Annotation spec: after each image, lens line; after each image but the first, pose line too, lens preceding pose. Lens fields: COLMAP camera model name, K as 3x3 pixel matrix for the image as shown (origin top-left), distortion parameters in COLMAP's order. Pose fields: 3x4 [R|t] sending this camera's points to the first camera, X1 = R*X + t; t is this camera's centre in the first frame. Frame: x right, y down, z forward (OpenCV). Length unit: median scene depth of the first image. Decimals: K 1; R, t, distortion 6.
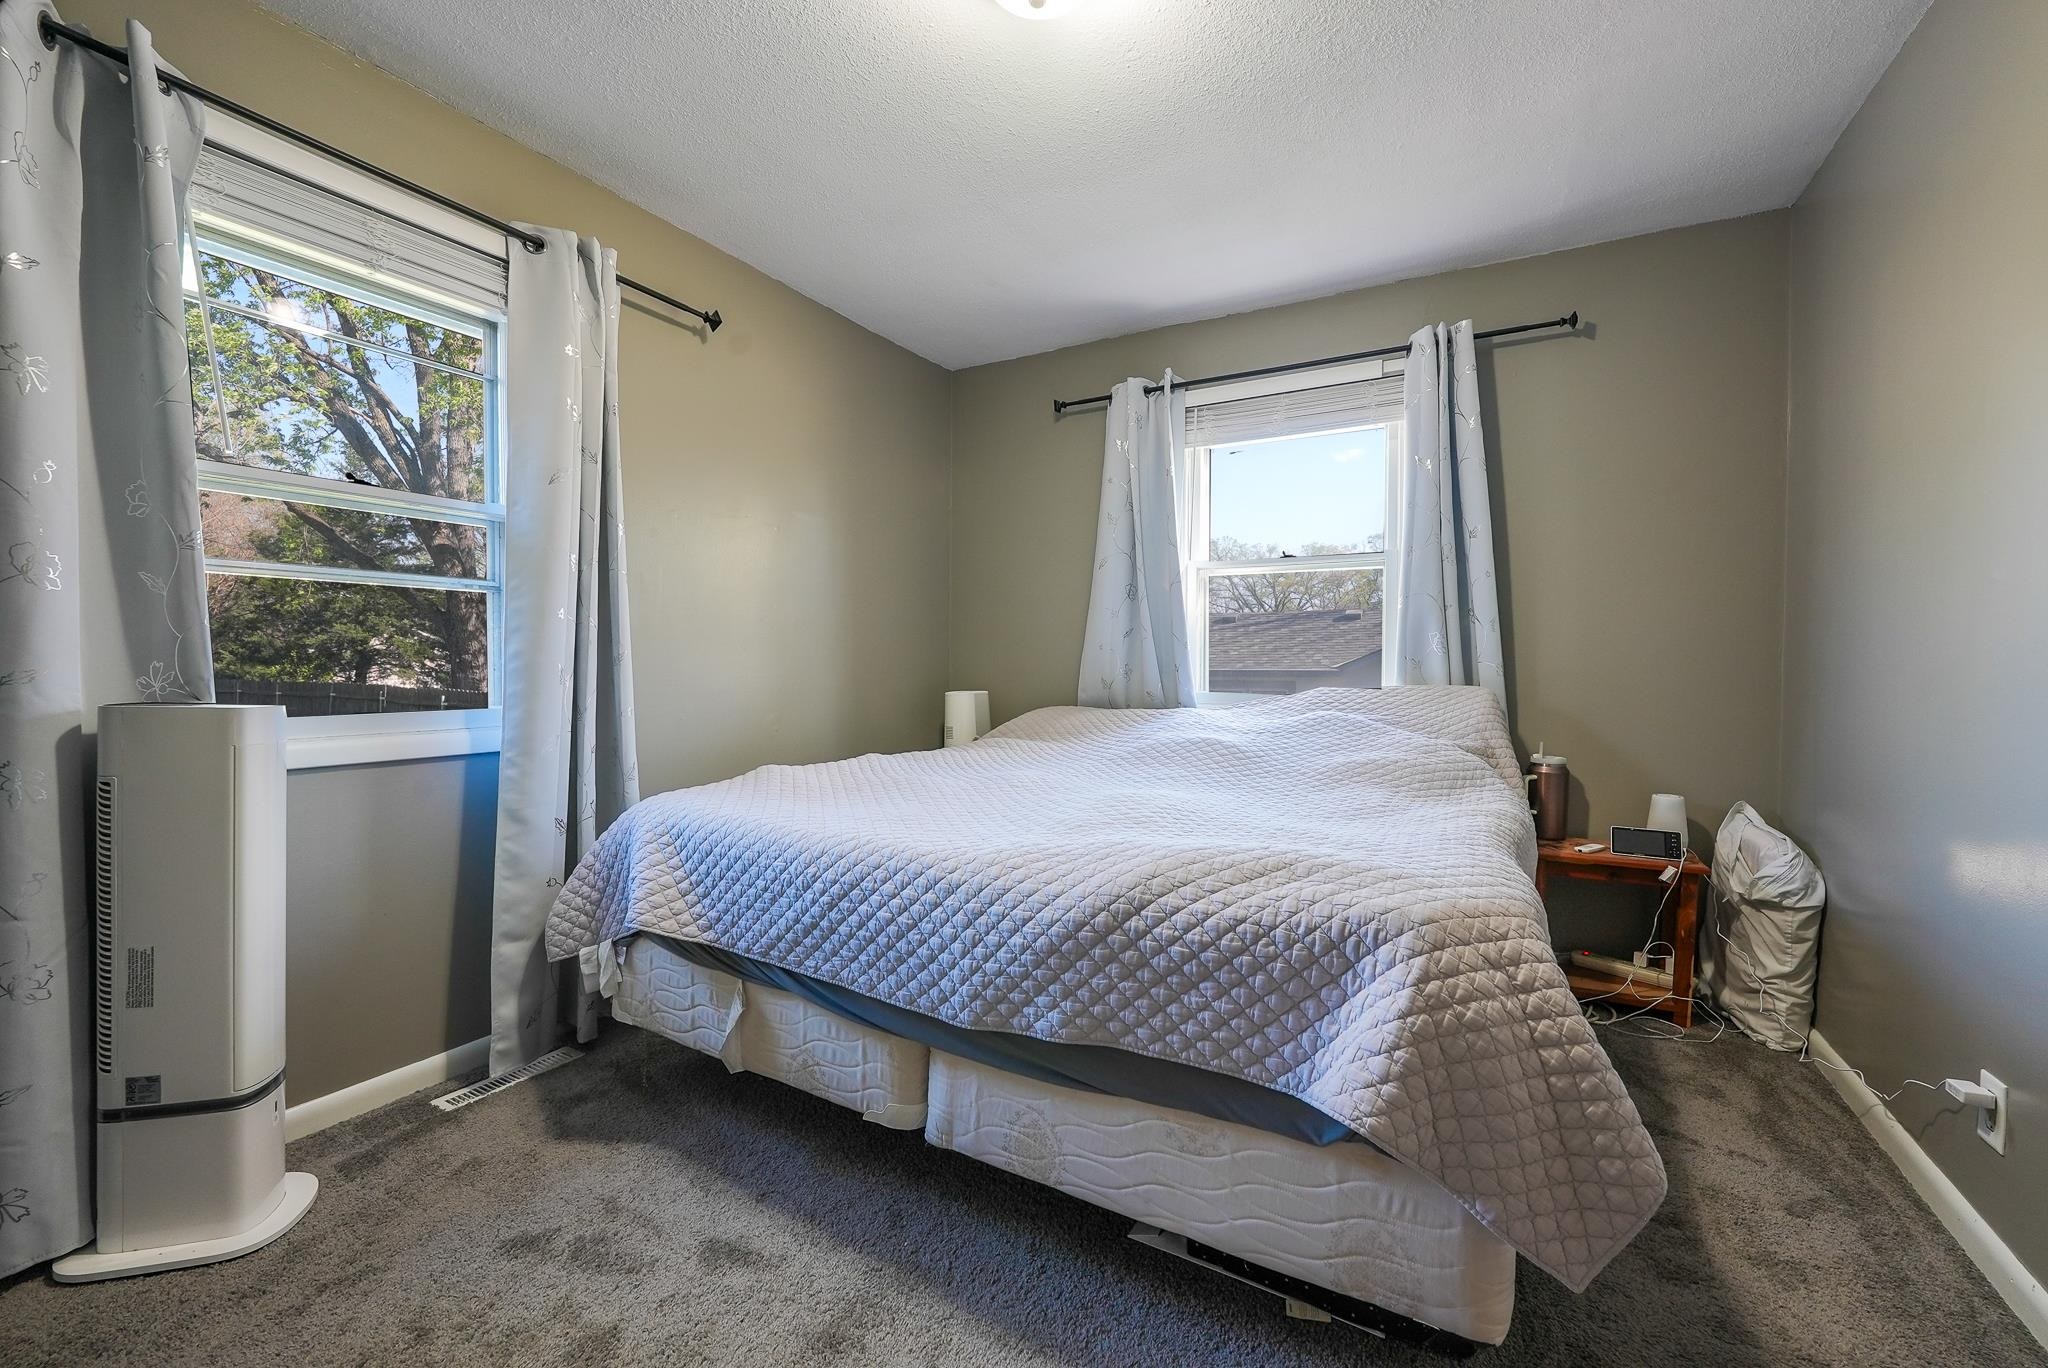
lens RADIAL K [[831.0, 0, 1020.6], [0, 831.0, 675.0], [0, 0, 1]] dist [-0.008398, -0.002005]
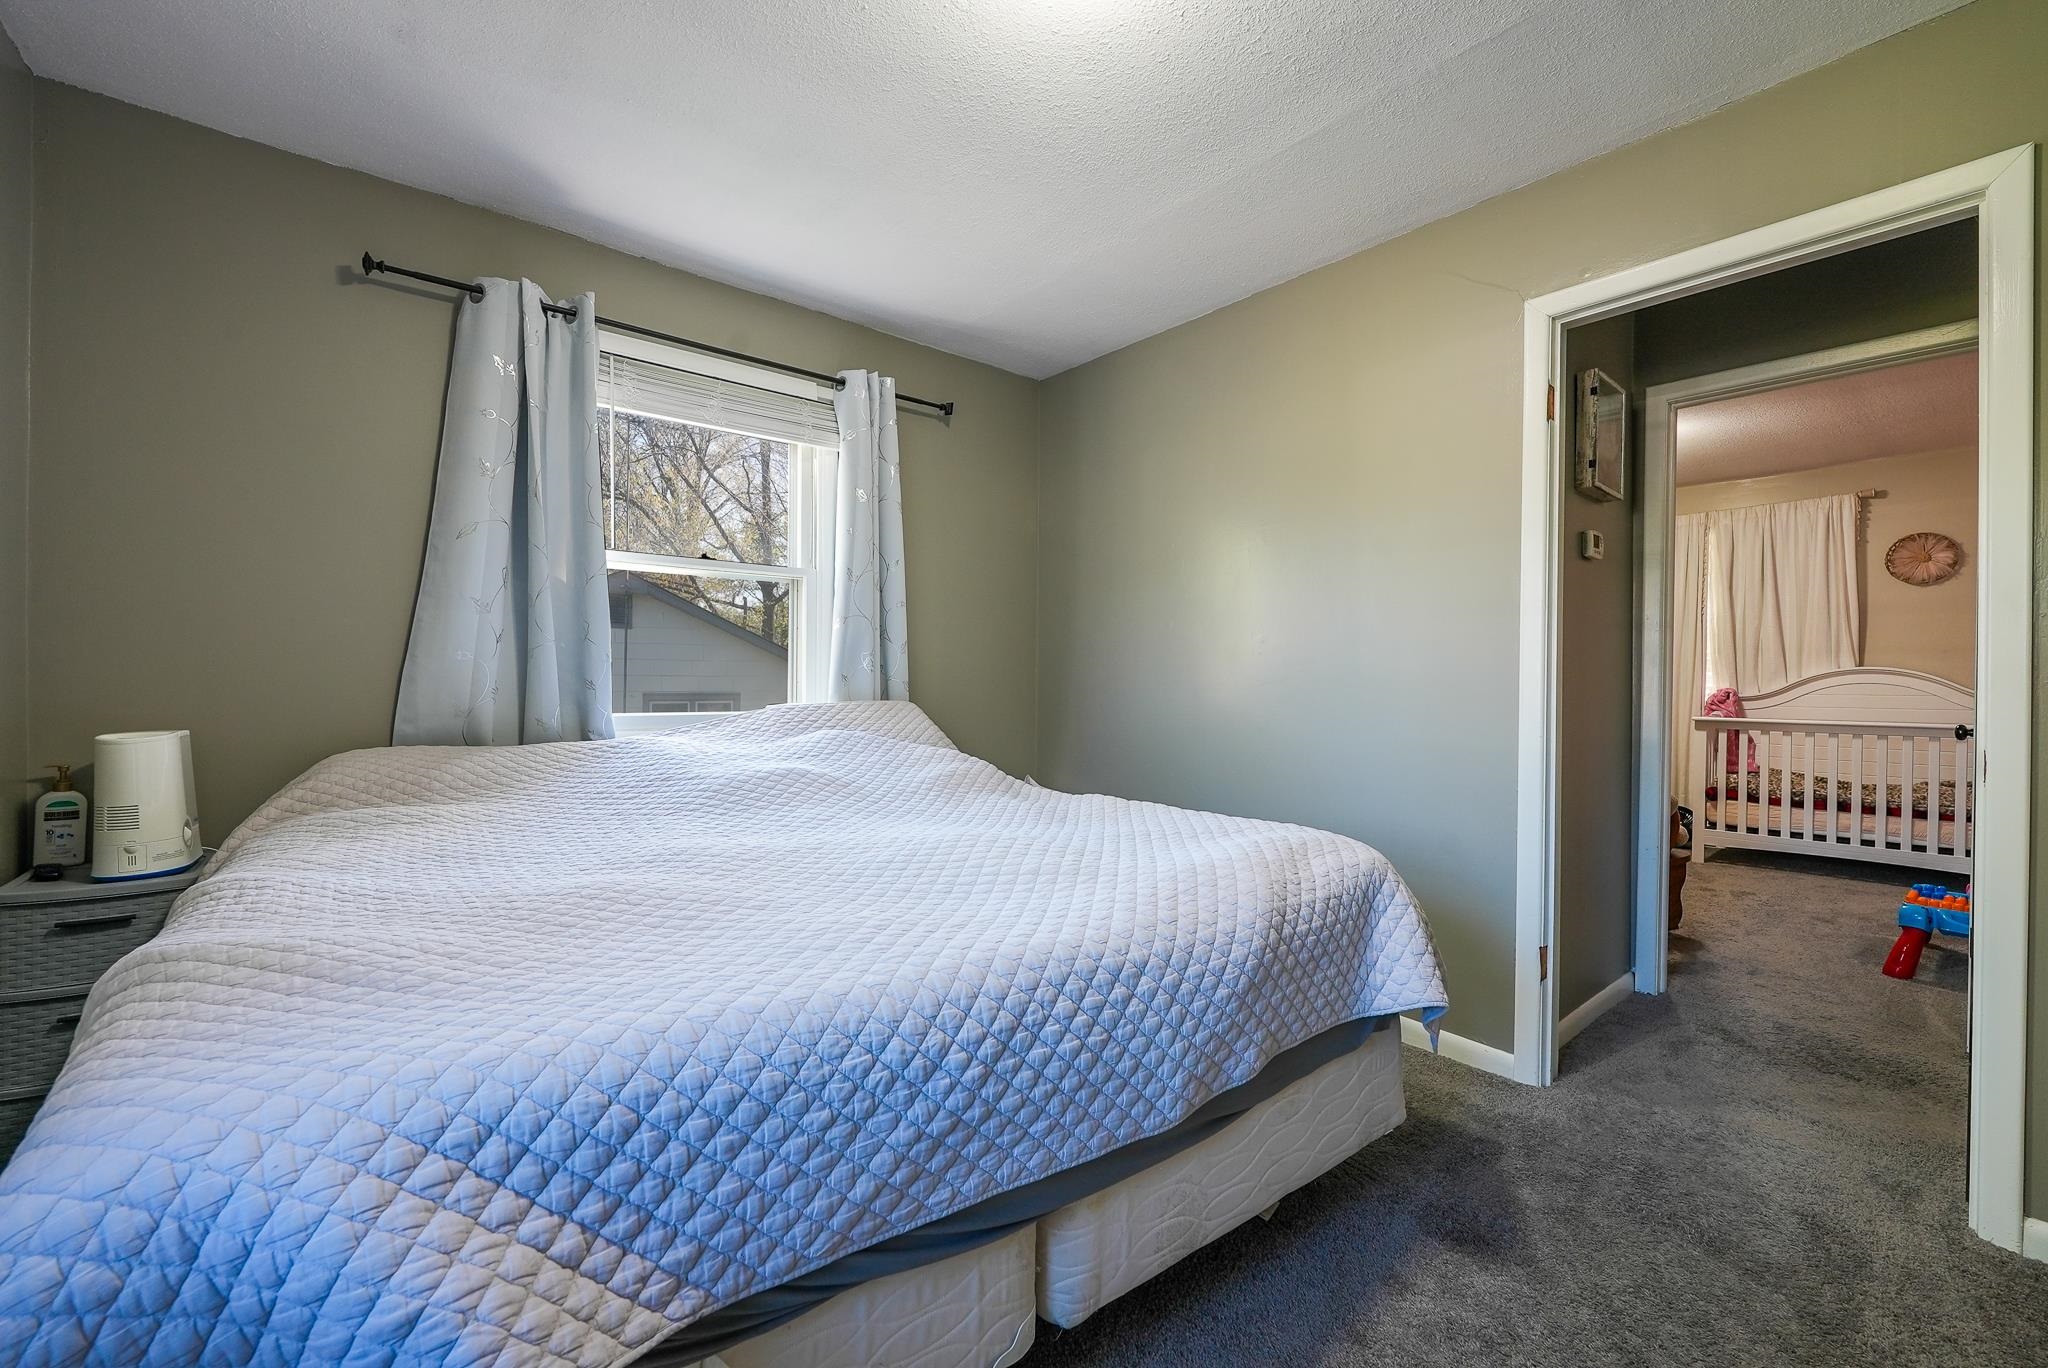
lens RADIAL K [[831.0, 0, 1017.6], [0, 831.0, 684.7], [0, 0, 1]] dist [-0.008398, -0.002005]
pose [[0.368330, -0.002416, 0.929692, -0.758323], [0.004576, 0.999989, 0.000785, -0.017138], [-0.929684, 0.003965, 0.368338, 0.706808]]
